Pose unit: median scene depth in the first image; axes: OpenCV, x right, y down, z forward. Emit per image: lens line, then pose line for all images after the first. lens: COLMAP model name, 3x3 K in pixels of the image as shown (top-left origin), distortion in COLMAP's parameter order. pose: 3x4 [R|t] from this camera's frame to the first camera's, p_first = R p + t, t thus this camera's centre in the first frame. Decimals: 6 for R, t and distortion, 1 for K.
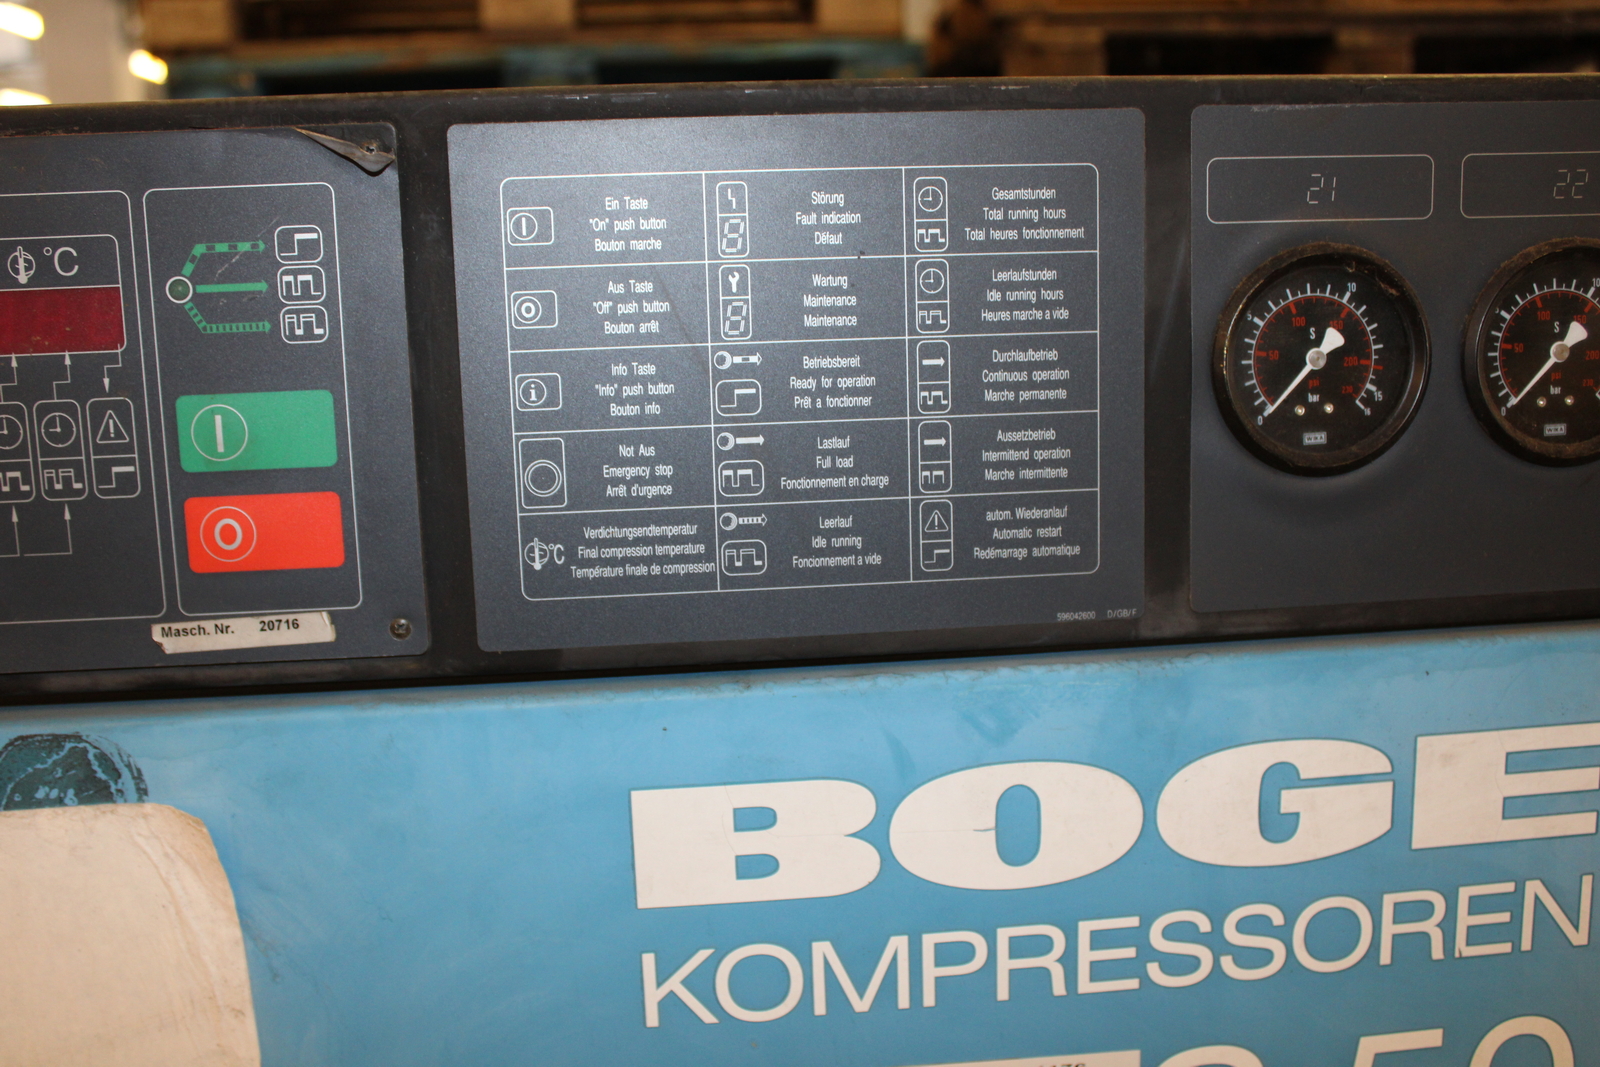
lens RADIAL K [[1596.4, 0, 800.0], [0, 1596.4, 533.5], [0, 0, 1]] dist [-0.147310, 0.171241]
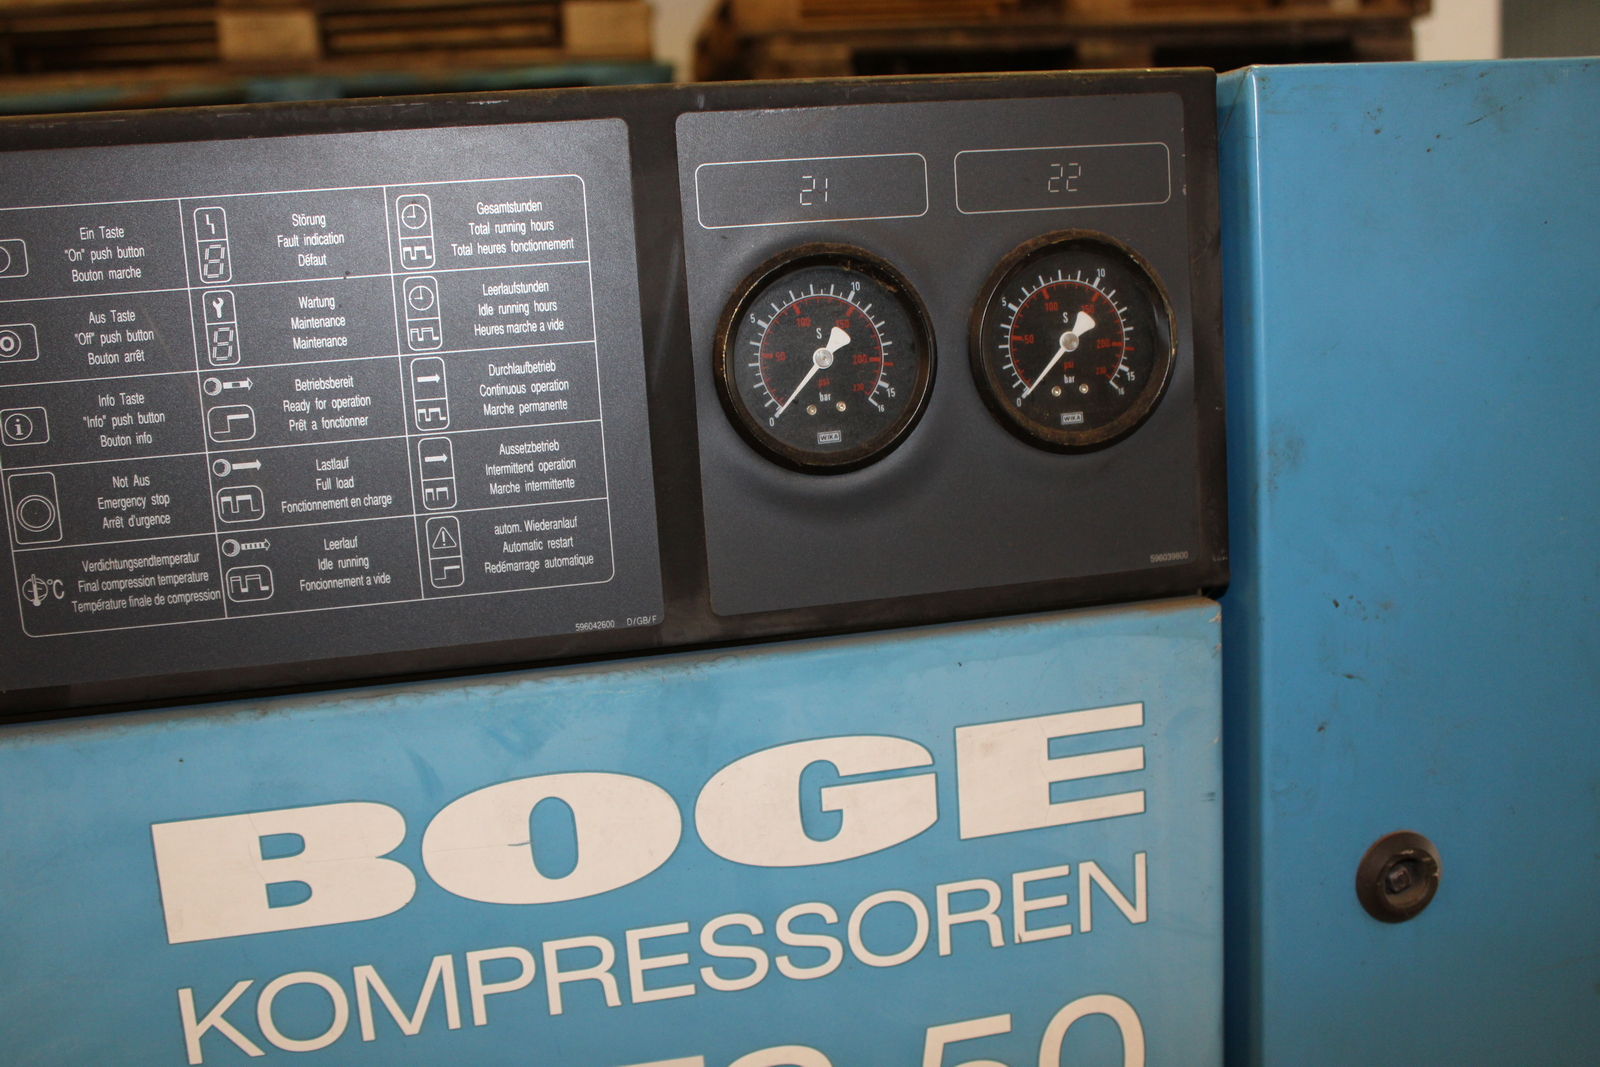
lens RADIAL K [[1596.4, 0, 800.0], [0, 1596.4, 533.5], [0, 0, 1]] dist [-0.147310, 0.171241]
pose [[0.993035, -0.047956, 0.107620, 0.196930], [0.049423, 0.998717, -0.011002, 0.011407], [-0.106955, 0.016244, 0.994131, -0.011845]]
